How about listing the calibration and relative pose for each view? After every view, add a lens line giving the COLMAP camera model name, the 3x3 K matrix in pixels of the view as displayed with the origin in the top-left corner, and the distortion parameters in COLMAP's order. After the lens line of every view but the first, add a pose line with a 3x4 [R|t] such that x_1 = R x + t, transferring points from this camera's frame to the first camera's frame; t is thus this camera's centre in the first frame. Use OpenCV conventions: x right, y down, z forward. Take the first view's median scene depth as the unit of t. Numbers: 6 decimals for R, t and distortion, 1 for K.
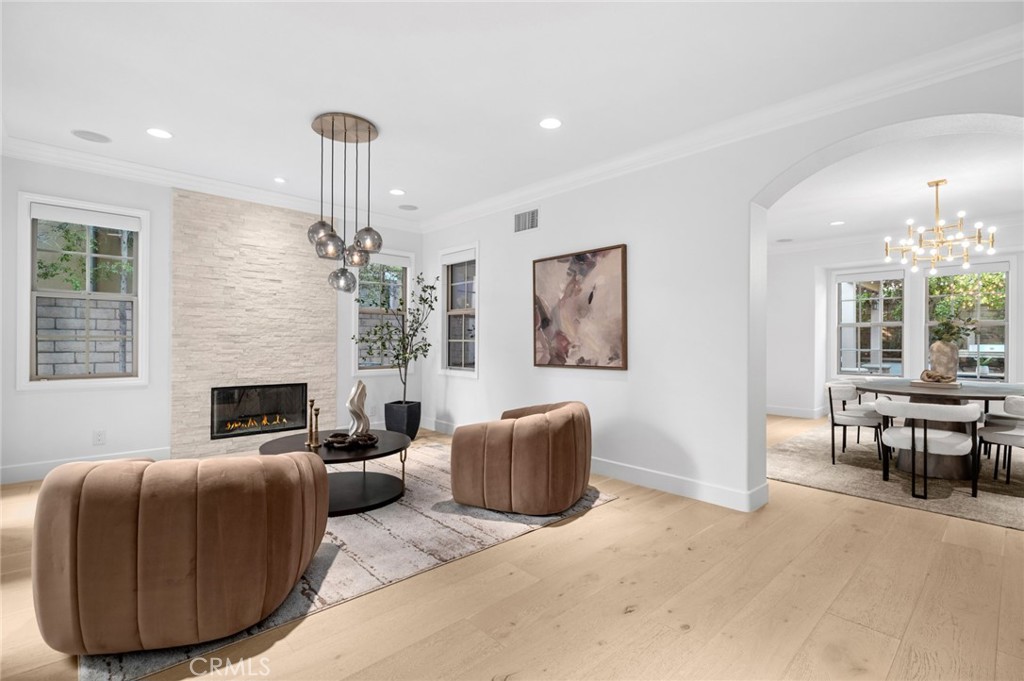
lens RADIAL K [[472.5, 0, 518.0], [0, 472.5, 345.5], [0, 0, 1]] dist [0.005042, -0.001230]
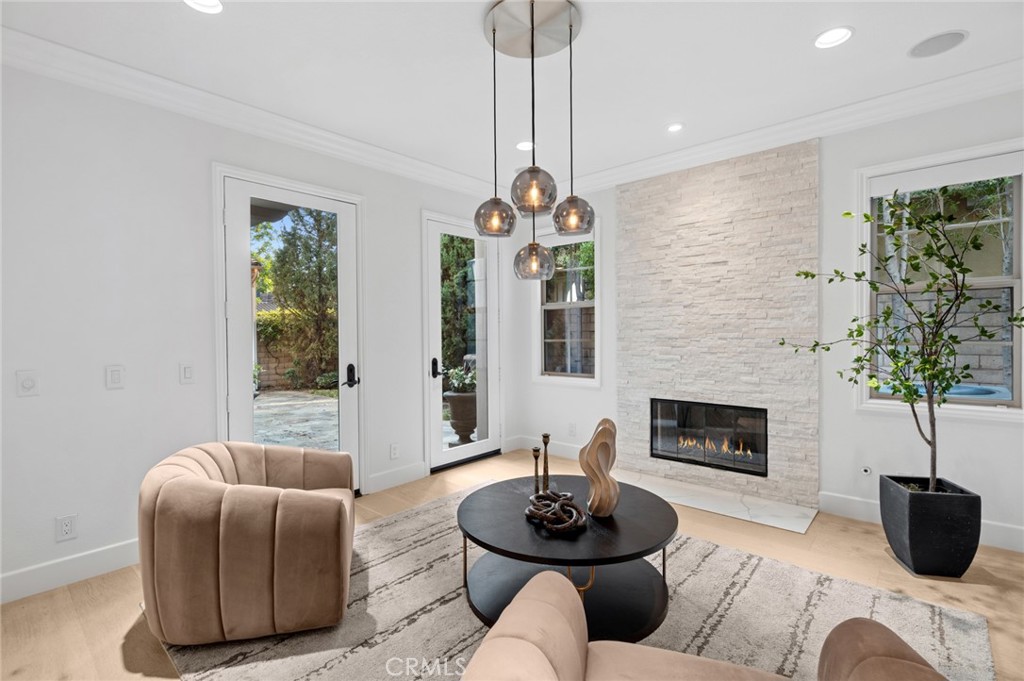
lens RADIAL K [[472.5, 0, 516.6], [0, 472.5, 343.1], [0, 0, 1]] dist [0.005042, -0.001230]
pose [[0.089644, 0.012263, -0.995898, 0.199918], [-0.001383, 0.999925, 0.012188, -0.022691], [0.995973, 0.000285, 0.089654, 0.657880]]
